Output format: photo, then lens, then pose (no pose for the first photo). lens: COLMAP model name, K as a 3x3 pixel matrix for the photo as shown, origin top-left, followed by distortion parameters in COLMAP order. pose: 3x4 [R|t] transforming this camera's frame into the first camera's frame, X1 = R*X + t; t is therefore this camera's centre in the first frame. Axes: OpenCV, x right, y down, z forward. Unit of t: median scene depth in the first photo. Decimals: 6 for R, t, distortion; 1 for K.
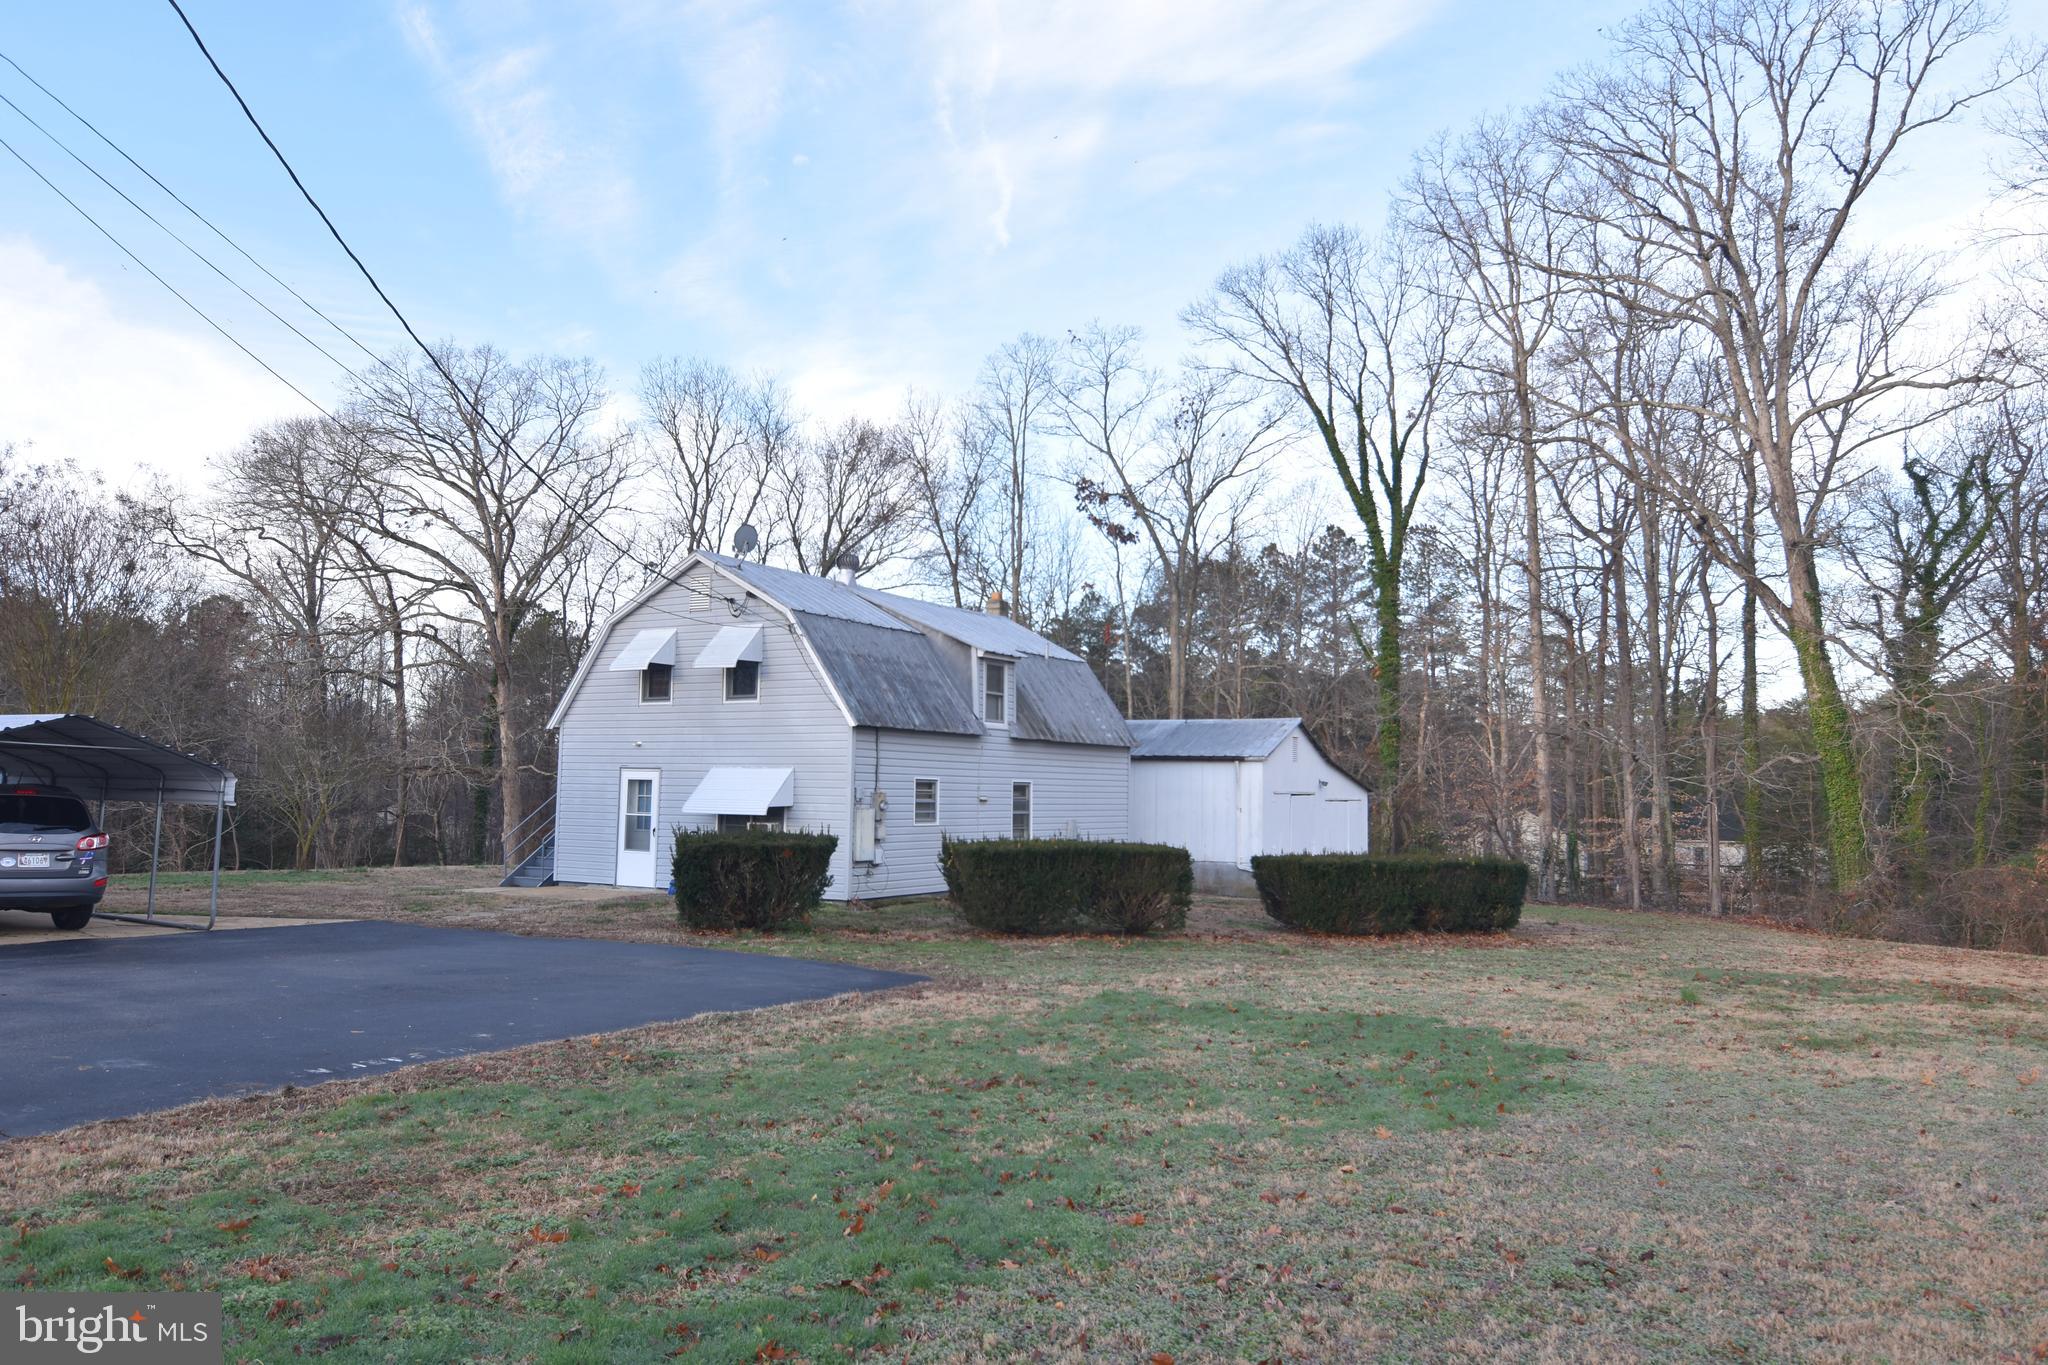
lens RADIAL K [[1480.6, 0, 1026.7], [0, 1480.6, 619.8], [0, 0, 1]] dist [0.003633, 0.001824]
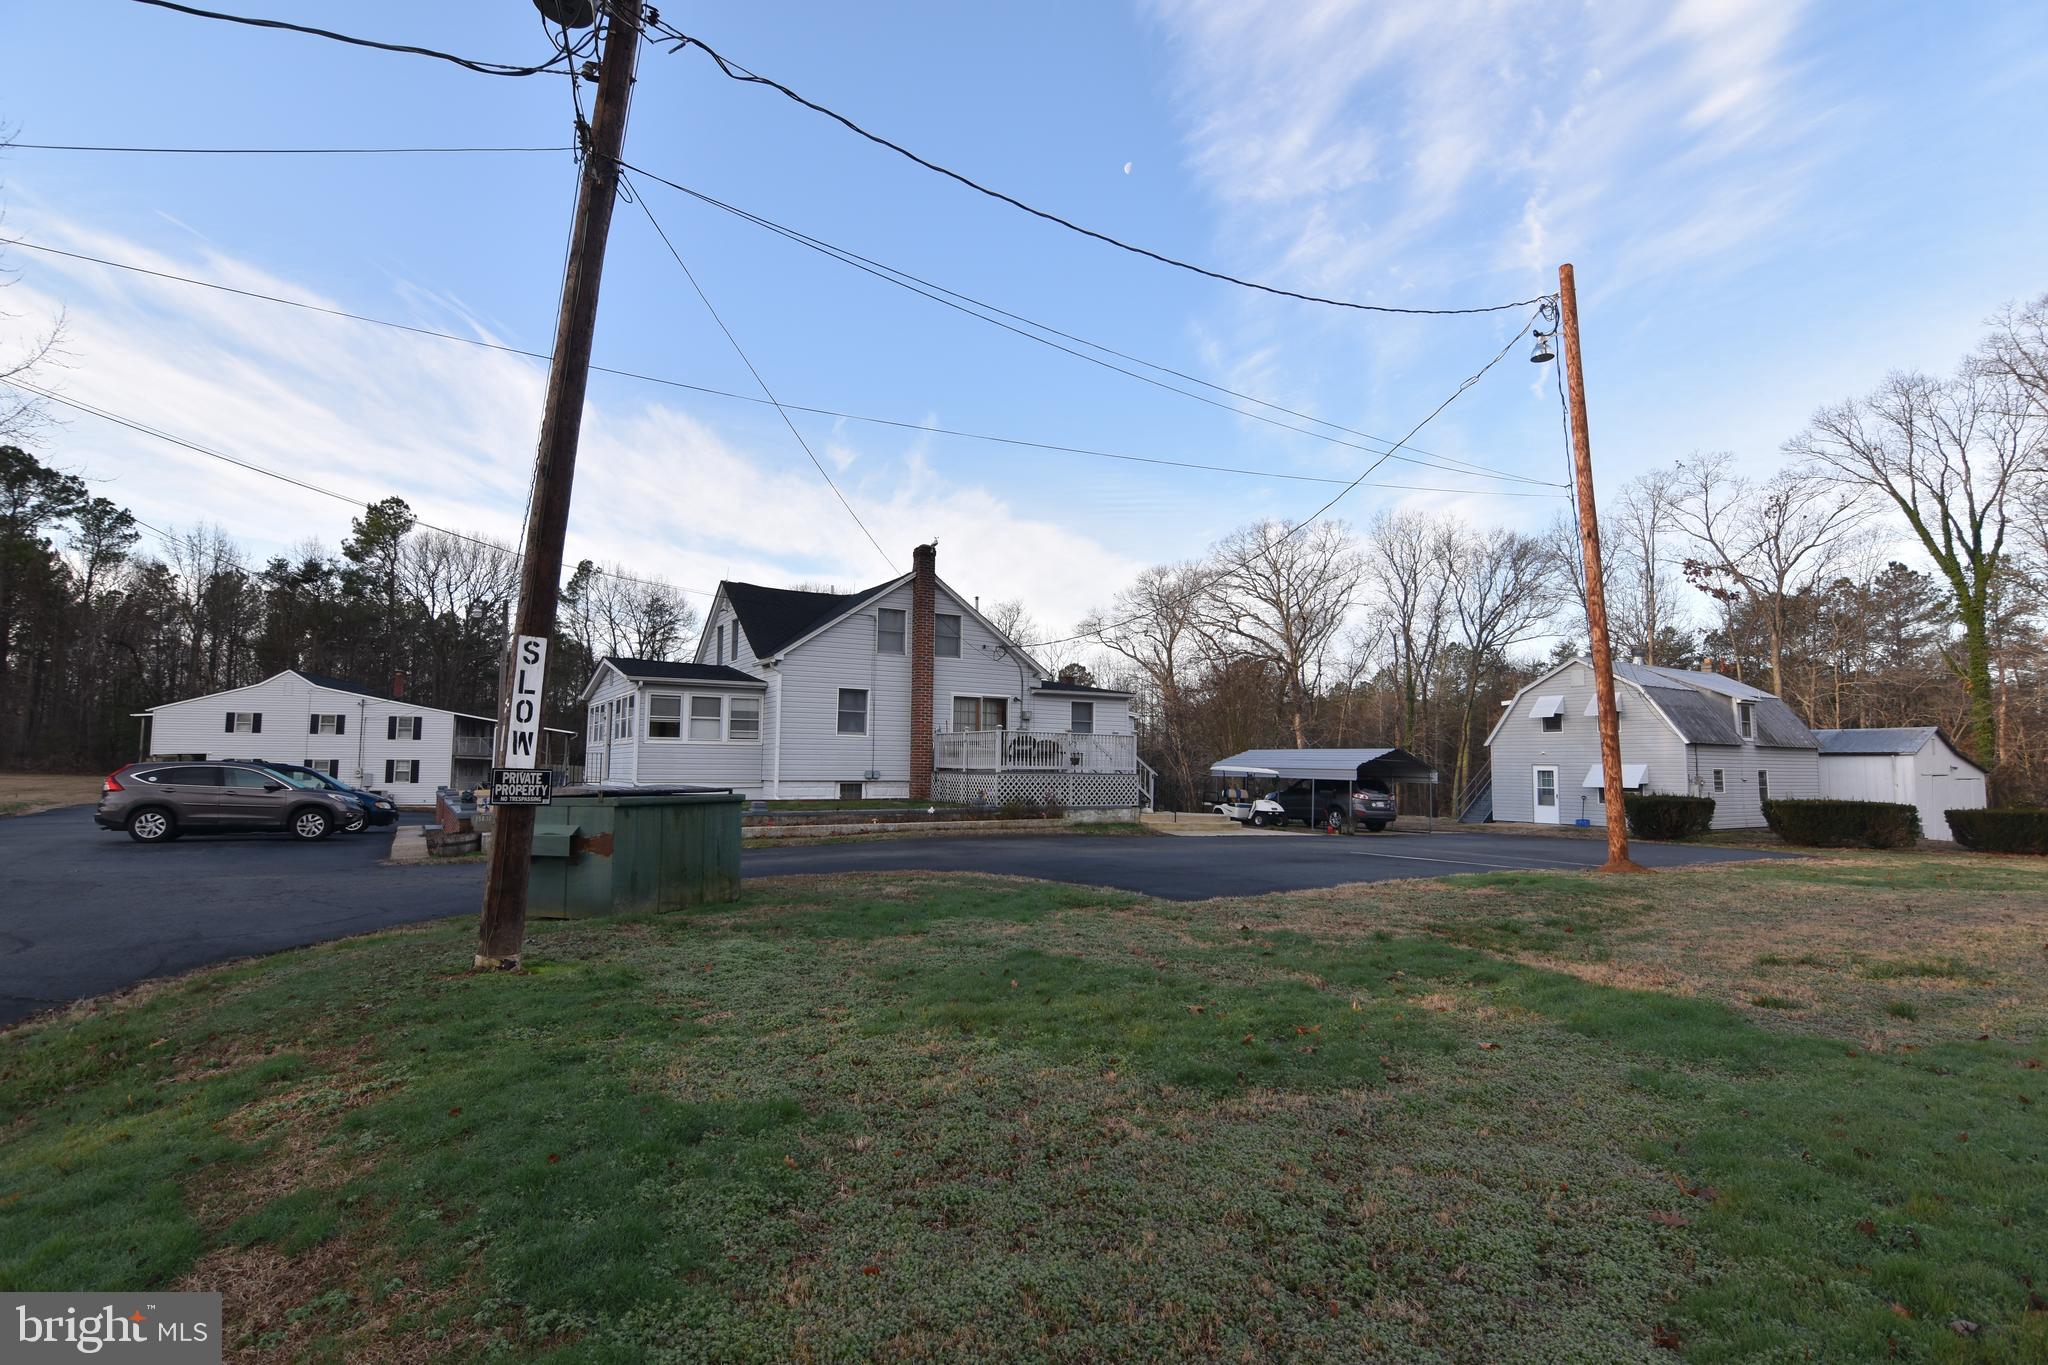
lens RADIAL K [[990.2, 0, 1034.0], [0, 990.2, 682.4], [0, 0, 1]] dist [-0.006710, -0.010325]
pose [[0.877031, -0.048087, -0.478021, -0.092664], [0.059468, 0.998192, 0.008692, -0.027524], [0.476739, -0.036050, 0.878305, -0.215810]]
